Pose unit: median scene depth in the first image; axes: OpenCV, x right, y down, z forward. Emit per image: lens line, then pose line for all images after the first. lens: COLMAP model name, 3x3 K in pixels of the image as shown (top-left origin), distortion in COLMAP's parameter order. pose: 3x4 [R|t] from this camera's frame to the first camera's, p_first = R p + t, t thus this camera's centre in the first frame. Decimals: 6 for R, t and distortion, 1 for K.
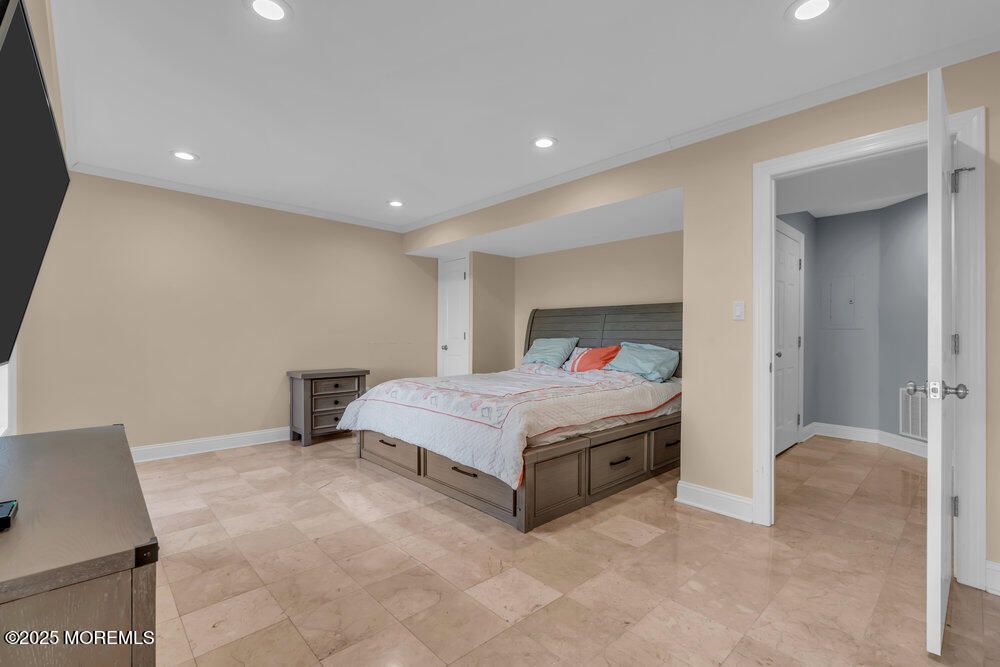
lens RADIAL K [[448.9, 0, 501.0], [0, 448.9, 334.8], [0, 0, 1]] dist [-0.003371, 0.000290]
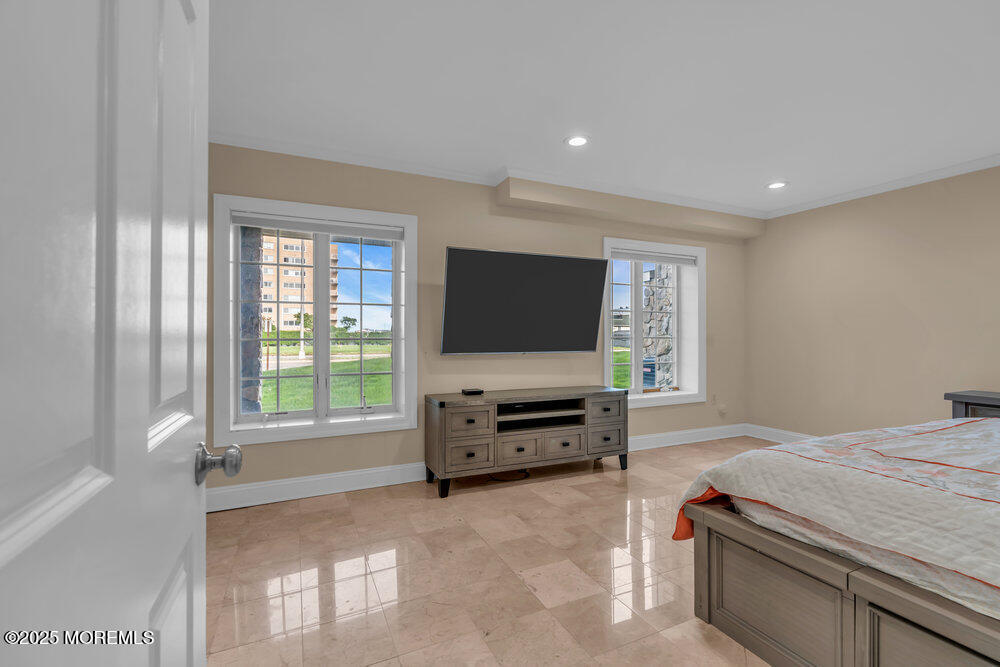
lens RADIAL K [[448.9, 0, 501.0], [0, 448.9, 334.8], [0, 0, 1]] dist [-0.003371, 0.000290]
pose [[-0.310817, -0.005108, -0.950456, 0.712208], [-0.001887, 0.999987, -0.004757, -0.005572], [0.950468, 0.000315, -0.310822, 0.783522]]
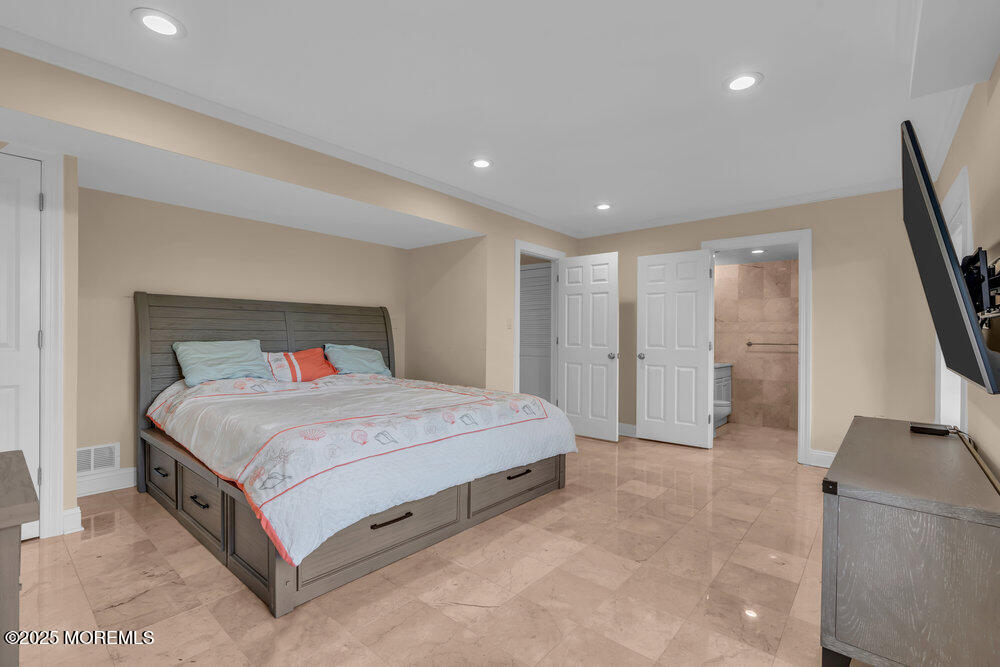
lens RADIAL K [[448.9, 0, 501.0], [0, 448.9, 334.8], [0, 0, 1]] dist [-0.003371, 0.000290]
pose [[-0.112656, -0.003380, 0.993628, -1.063188], [-0.007597, 0.999968, 0.002540, -0.012097], [-0.993605, -0.007262, -0.112678, 1.136043]]
